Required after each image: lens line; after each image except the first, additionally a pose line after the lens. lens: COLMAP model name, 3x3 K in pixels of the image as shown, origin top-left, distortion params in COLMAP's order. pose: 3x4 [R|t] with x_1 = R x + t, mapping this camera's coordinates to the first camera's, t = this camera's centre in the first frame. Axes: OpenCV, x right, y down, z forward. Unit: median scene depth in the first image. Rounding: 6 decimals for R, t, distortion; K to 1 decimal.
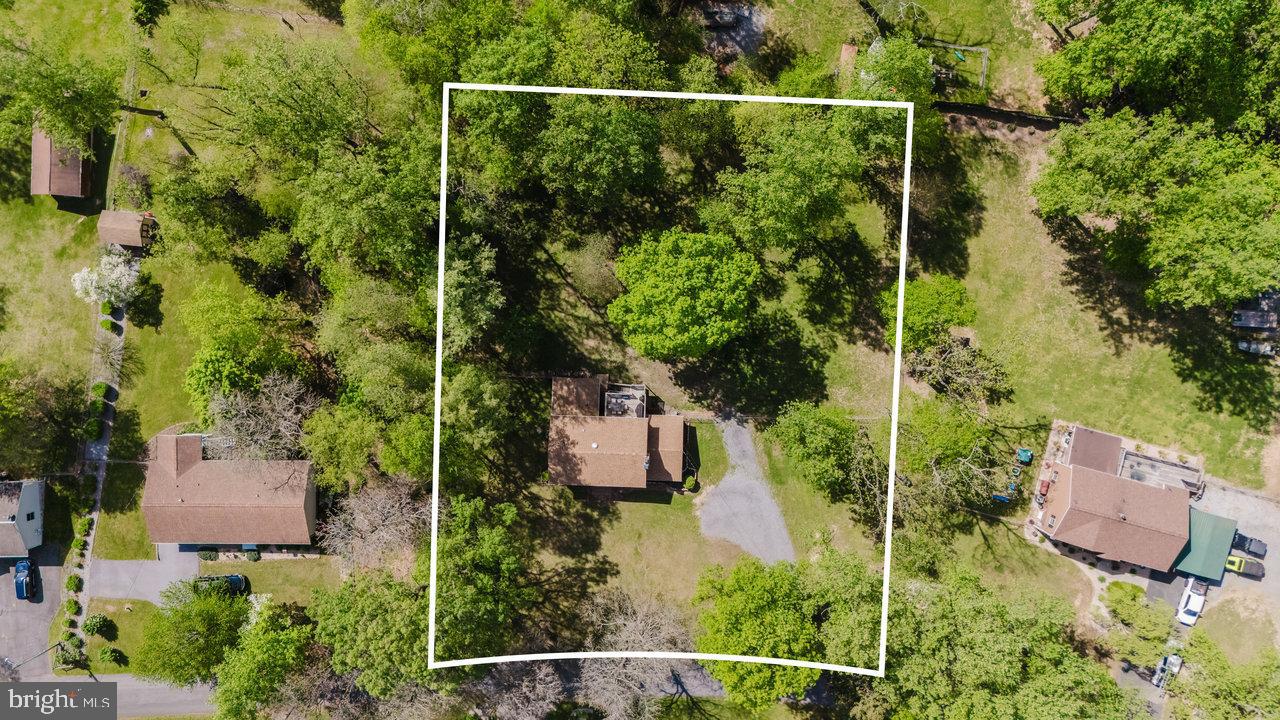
lens RADIAL K [[907.6, 0, 640.0], [0, 907.6, 360.0], [0, 0, 1]] dist [0.091729, -0.092894]
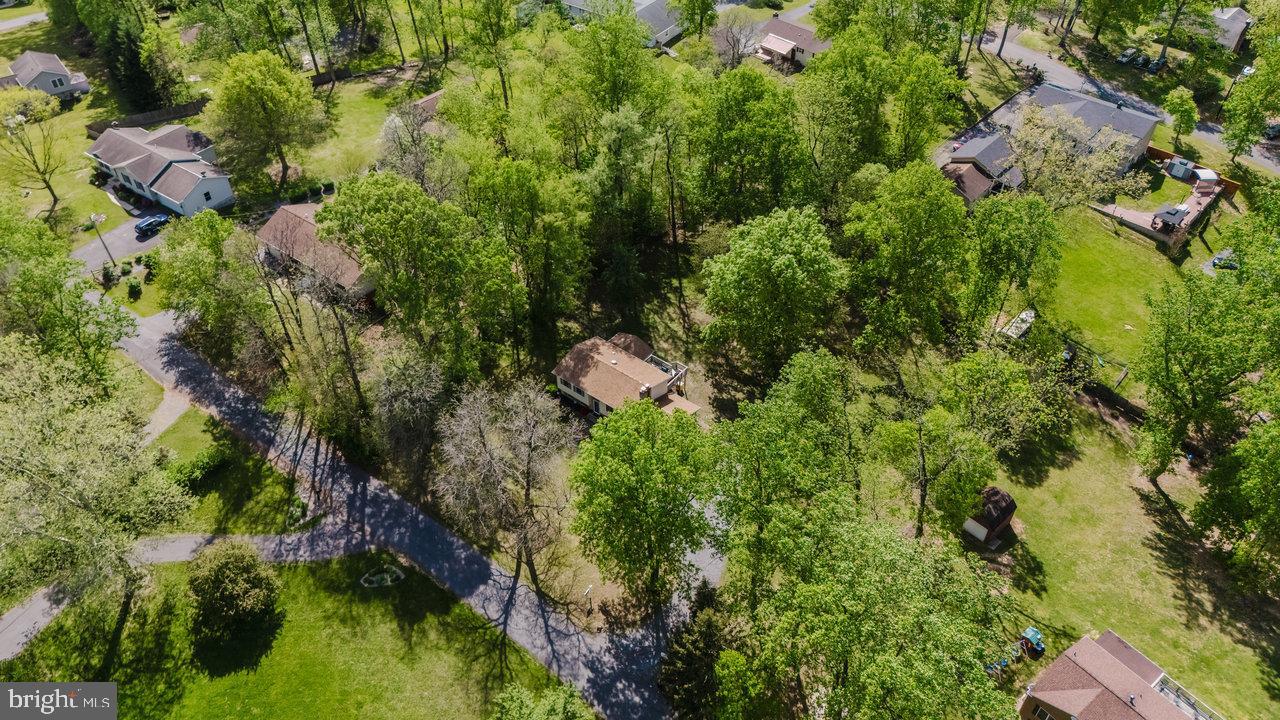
lens RADIAL K [[907.6, 0, 640.0], [0, 907.6, 360.0], [0, 0, 1]] dist [0.091729, -0.092894]
pose [[0.800474, 0.438857, -0.408221, 0.359896], [-0.597148, 0.525387, -0.606121, 0.645818], [-0.051526, 0.728953, 0.682622, 0.298918]]
